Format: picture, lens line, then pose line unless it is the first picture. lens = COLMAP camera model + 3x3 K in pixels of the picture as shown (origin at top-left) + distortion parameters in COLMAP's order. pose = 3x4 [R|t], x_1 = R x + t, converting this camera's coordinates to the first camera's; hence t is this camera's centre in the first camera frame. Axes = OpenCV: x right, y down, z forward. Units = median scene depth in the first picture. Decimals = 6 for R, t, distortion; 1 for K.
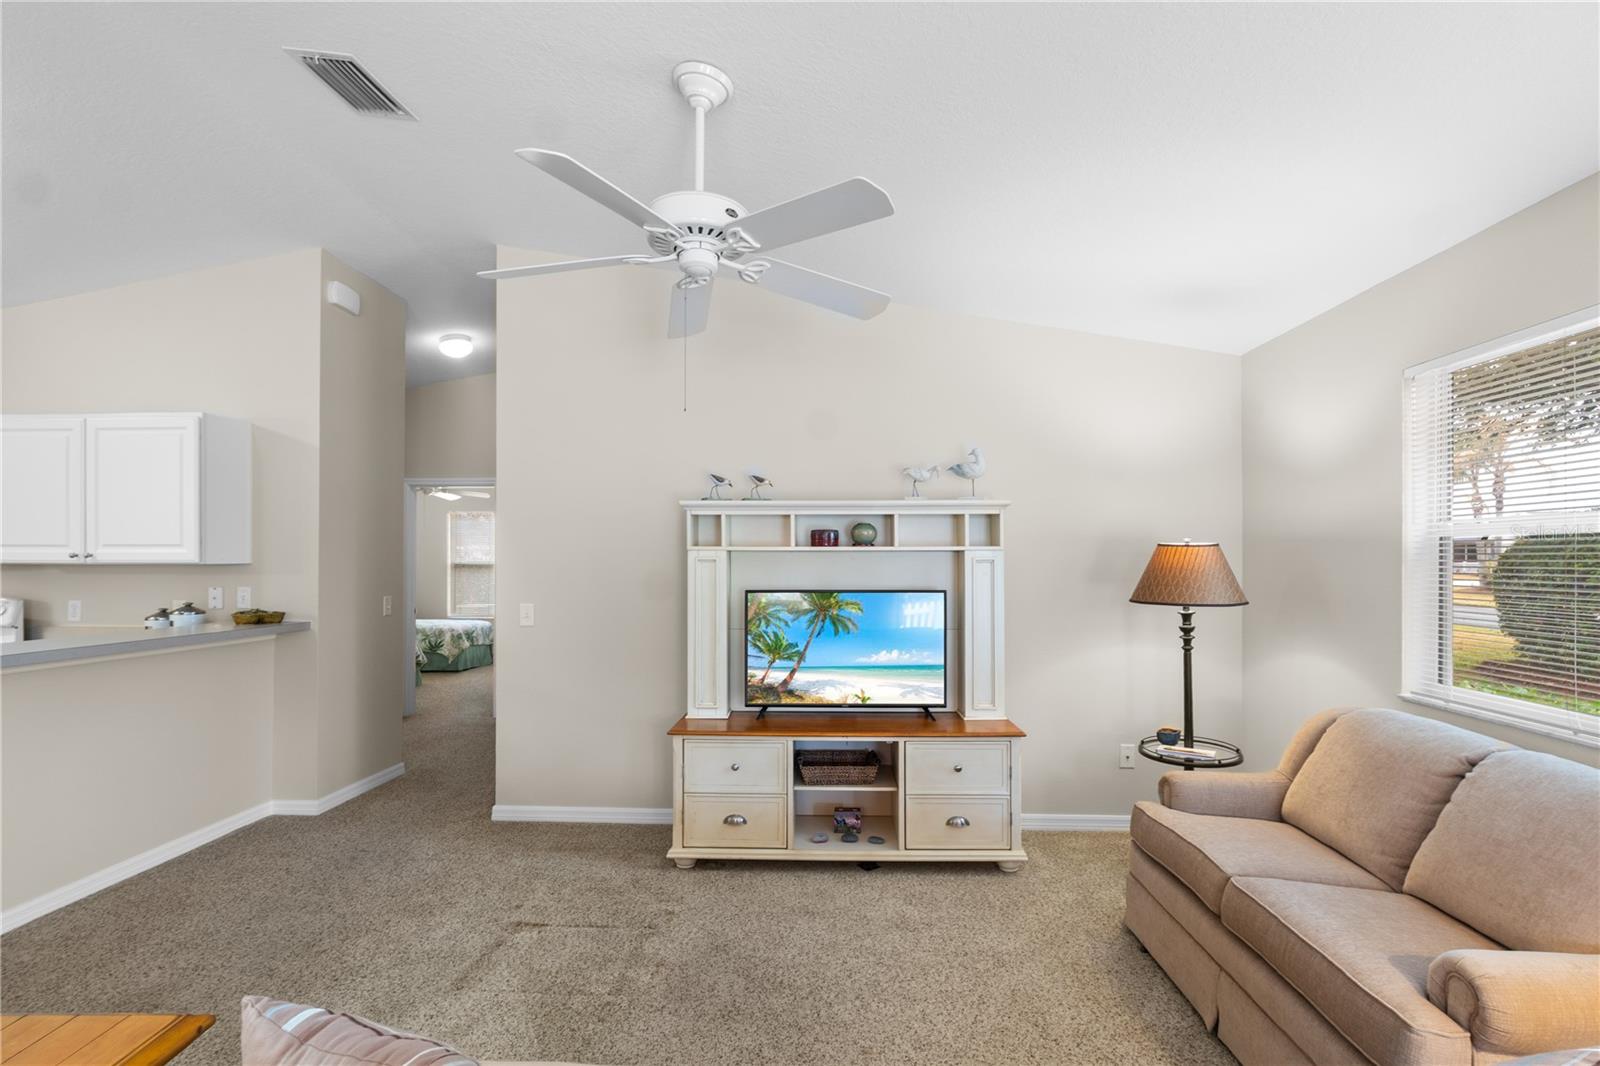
lens RADIAL K [[736.6, 0, 795.6], [0, 736.6, 563.7], [0, 0, 1]] dist [-0.011979, 0.002851]
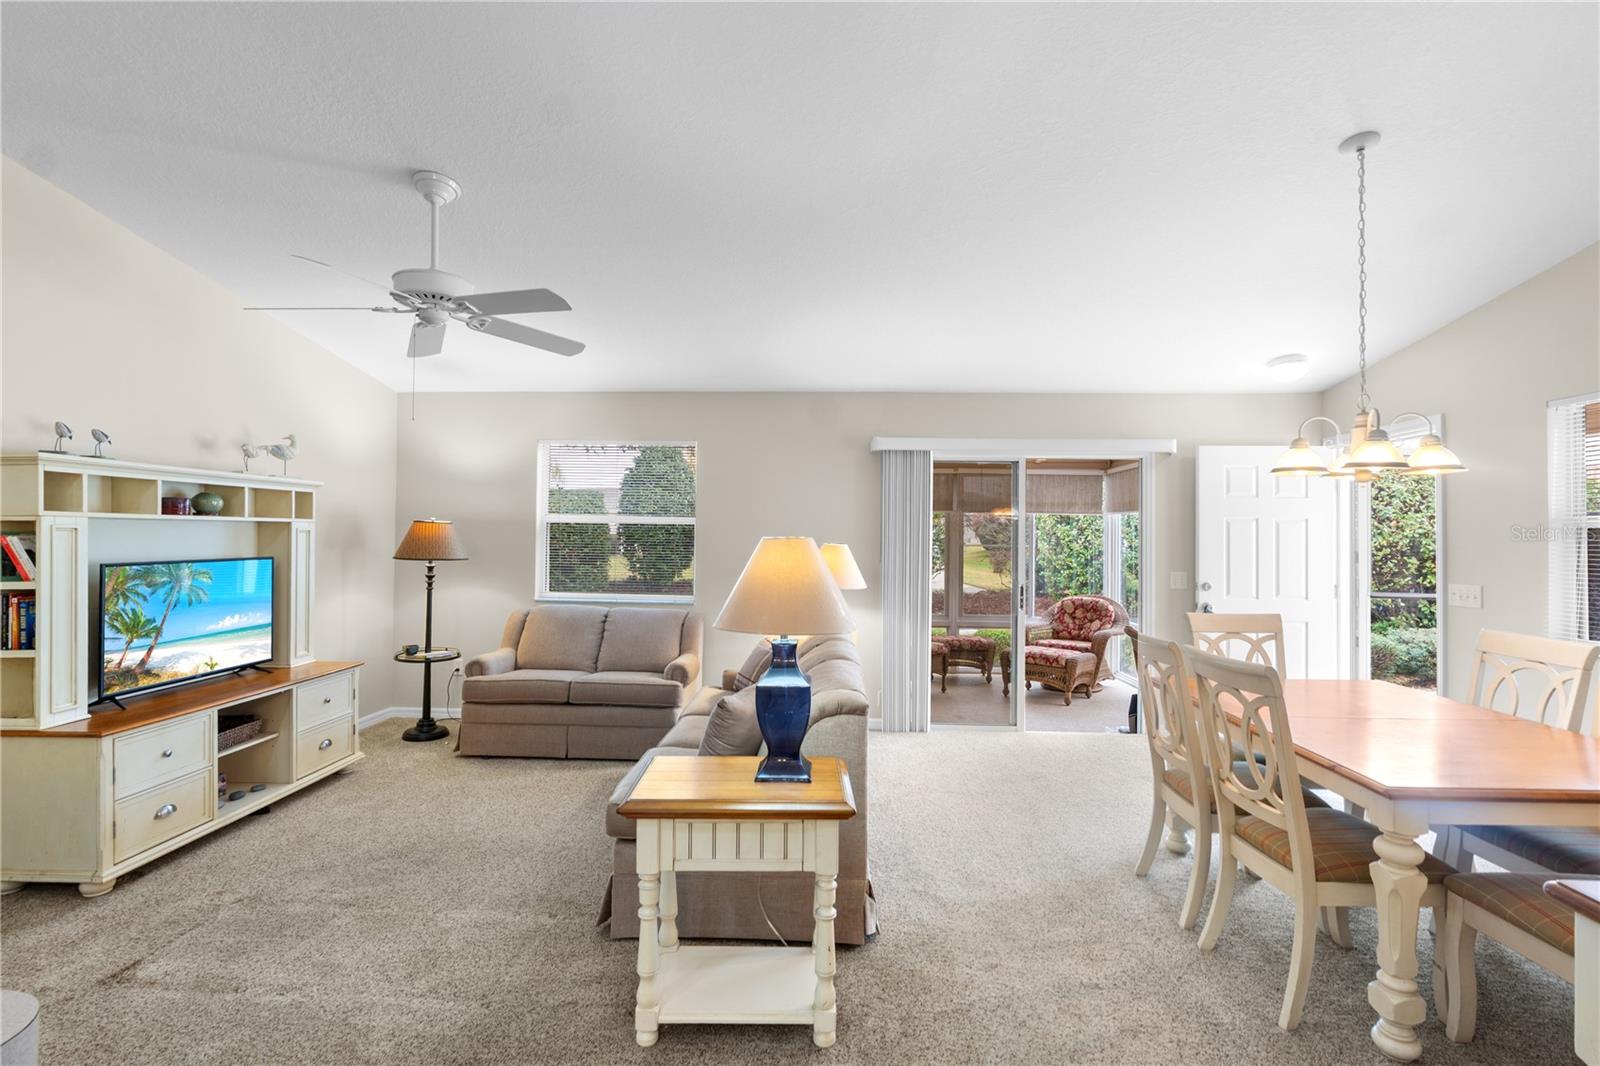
lens RADIAL K [[736.6, 0, 808.9], [0, 736.6, 524.1], [0, 0, 1]] dist [-0.011979, 0.002851]
pose [[0.009983, 0.014450, 0.999846, -0.910243], [-0.008934, 0.999857, -0.014361, -0.004897], [-0.999910, -0.008789, 0.010111, 0.167833]]
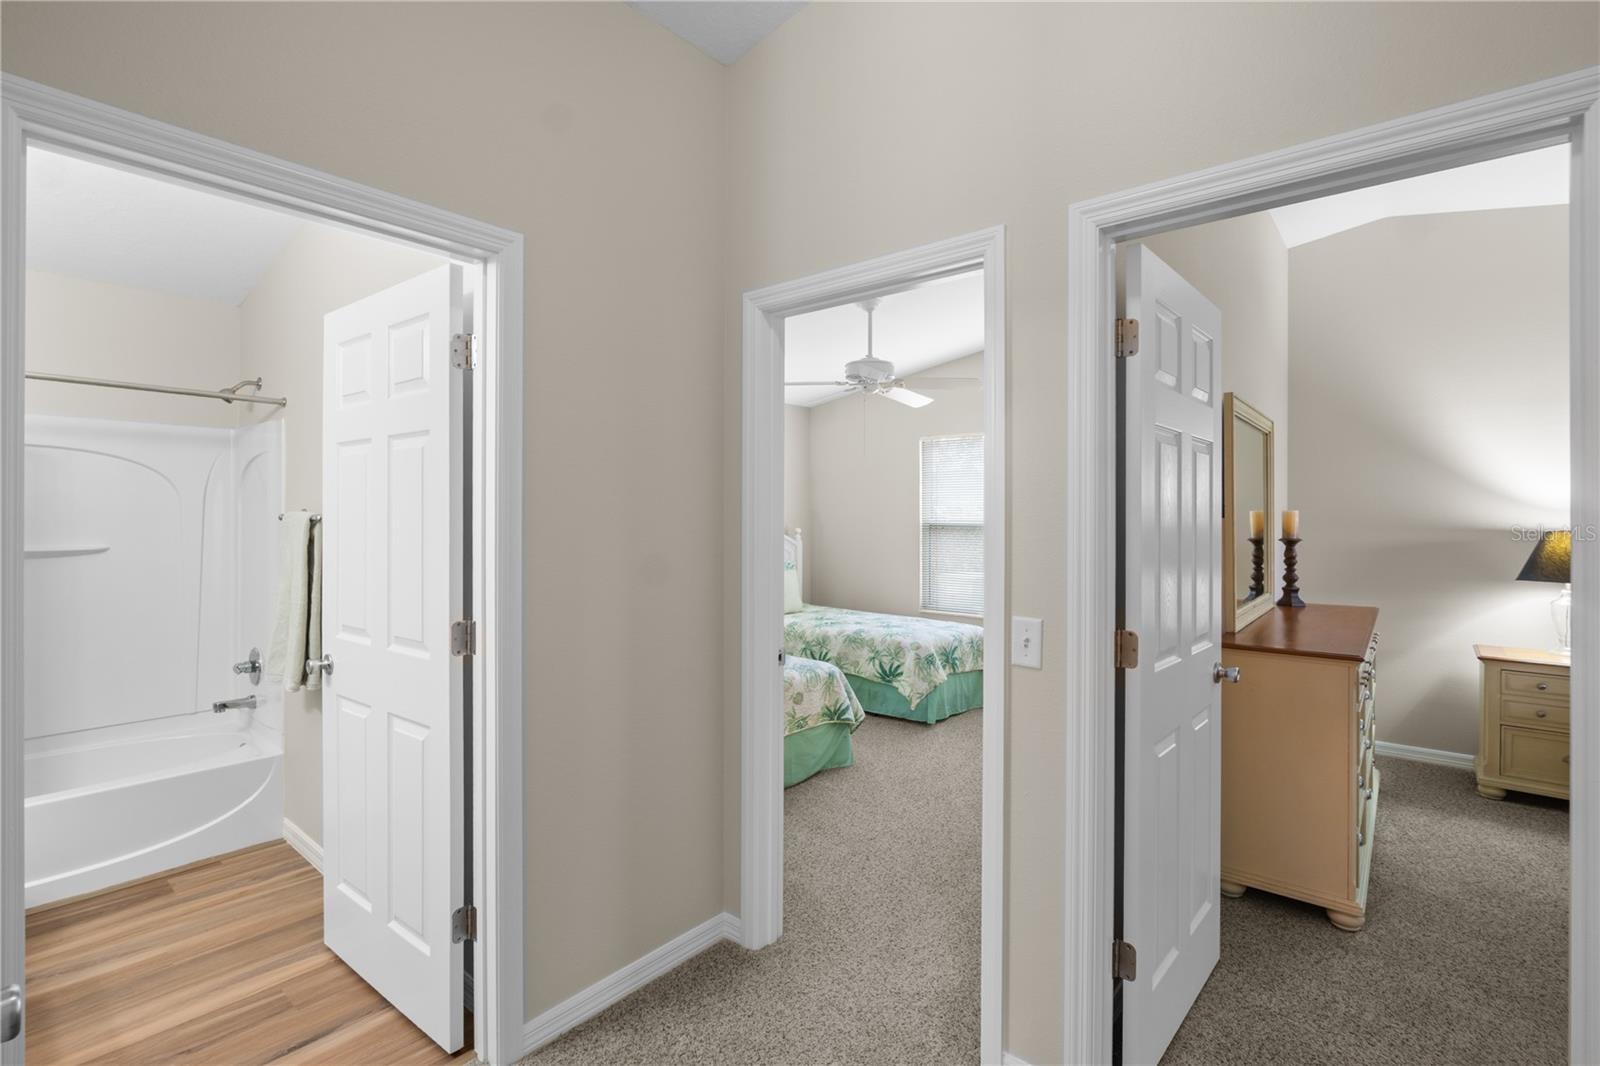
lens RADIAL K [[736.6, 0, 798.5], [0, 736.6, 518.6], [0, 0, 1]] dist [-0.011979, 0.002851]
pose [[0.797787, -0.000420, -0.602940, -0.536921], [-0.000443, 0.999999, -0.001282, -0.008514], [0.602940, 0.001289, 0.797786, 1.312720]]
